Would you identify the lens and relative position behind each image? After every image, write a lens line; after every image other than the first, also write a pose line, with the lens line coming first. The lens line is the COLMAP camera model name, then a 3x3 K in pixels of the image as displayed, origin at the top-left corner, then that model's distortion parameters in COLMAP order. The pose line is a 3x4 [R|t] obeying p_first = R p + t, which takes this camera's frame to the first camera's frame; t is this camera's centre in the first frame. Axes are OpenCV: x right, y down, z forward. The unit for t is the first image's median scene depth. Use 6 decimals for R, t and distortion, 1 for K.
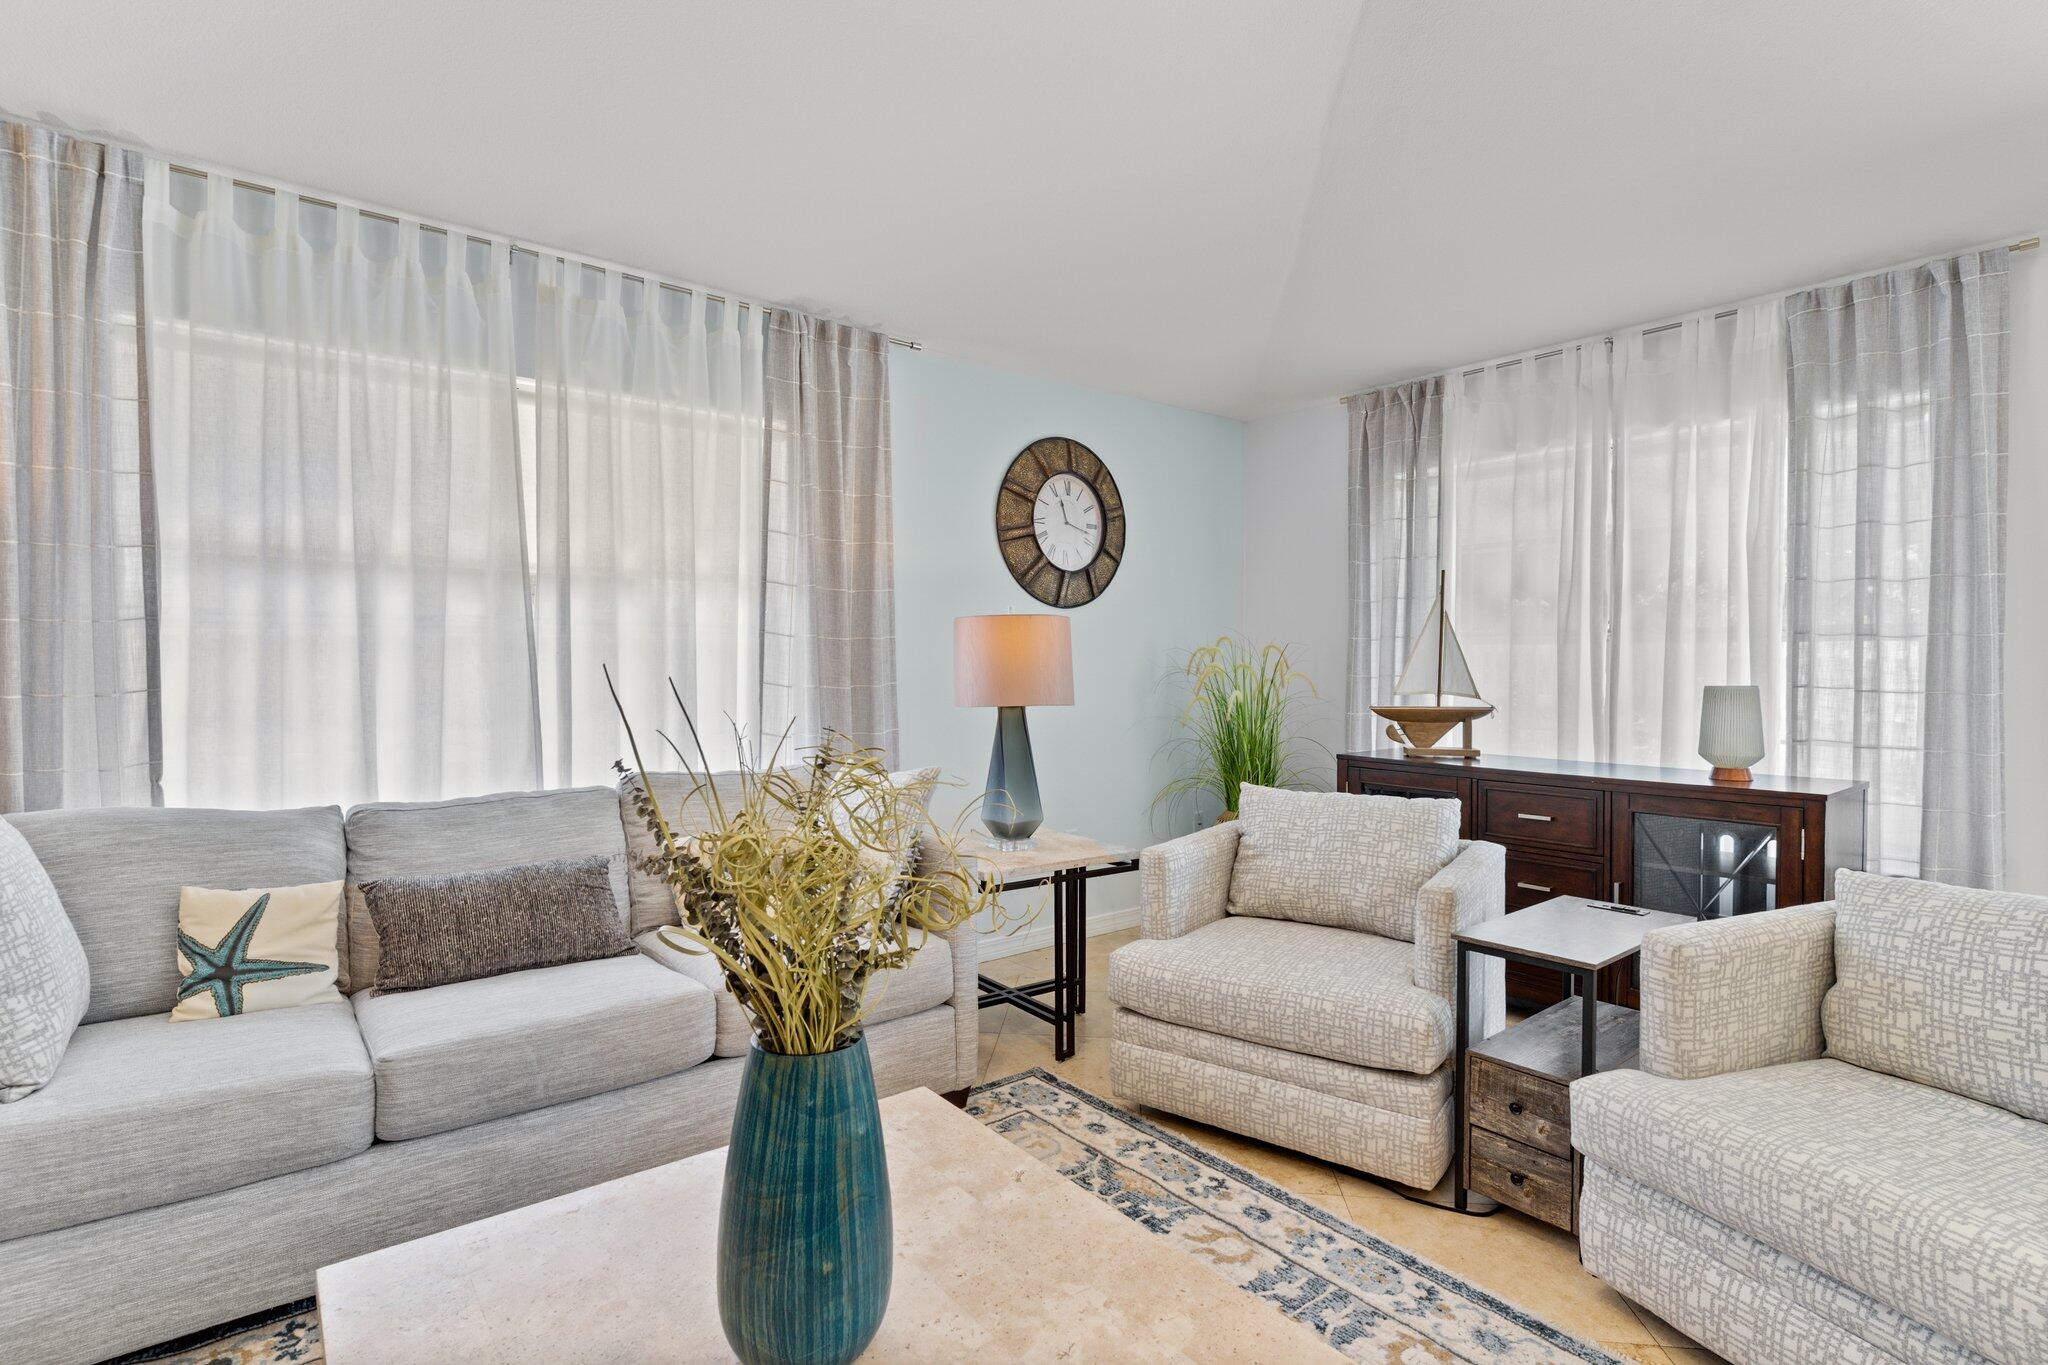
lens RADIAL K [[987.2, 0, 1022.7], [0, 987.2, 671.1], [0, 0, 1]] dist [0.002964, -0.001527]
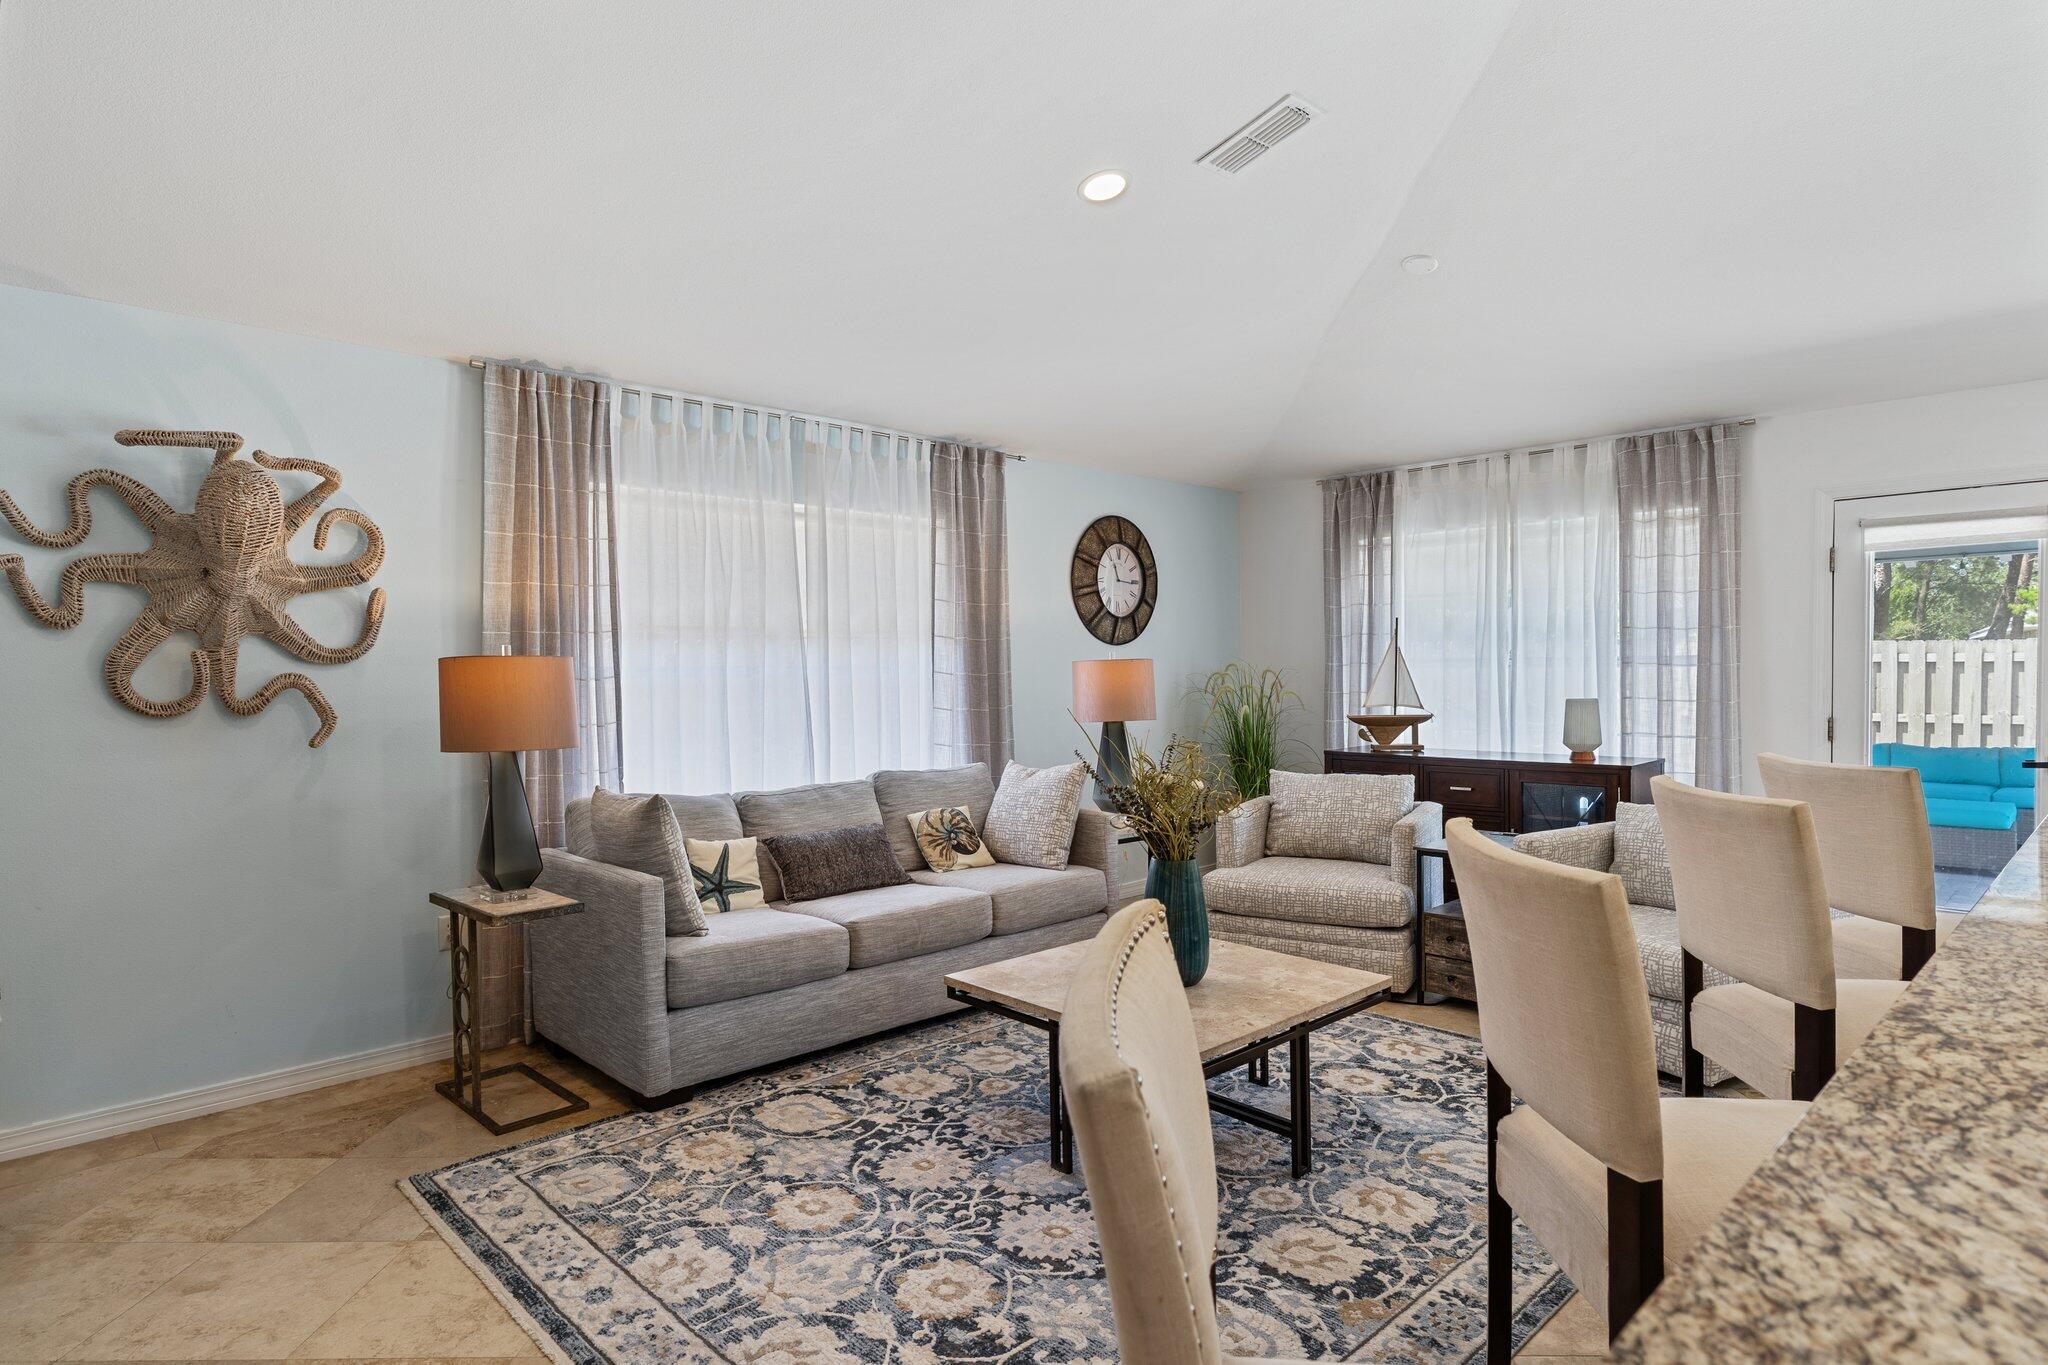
lens RADIAL K [[1105.0, 0, 1022.4], [0, 1105.0, 691.4], [0, 0, 1]] dist [0.000312, -0.001643]
pose [[0.995293, -0.017262, 0.095365, -0.310096], [0.016172, 0.999795, 0.012190, -0.030932], [-0.095556, -0.010590, 0.995368, -0.623170]]
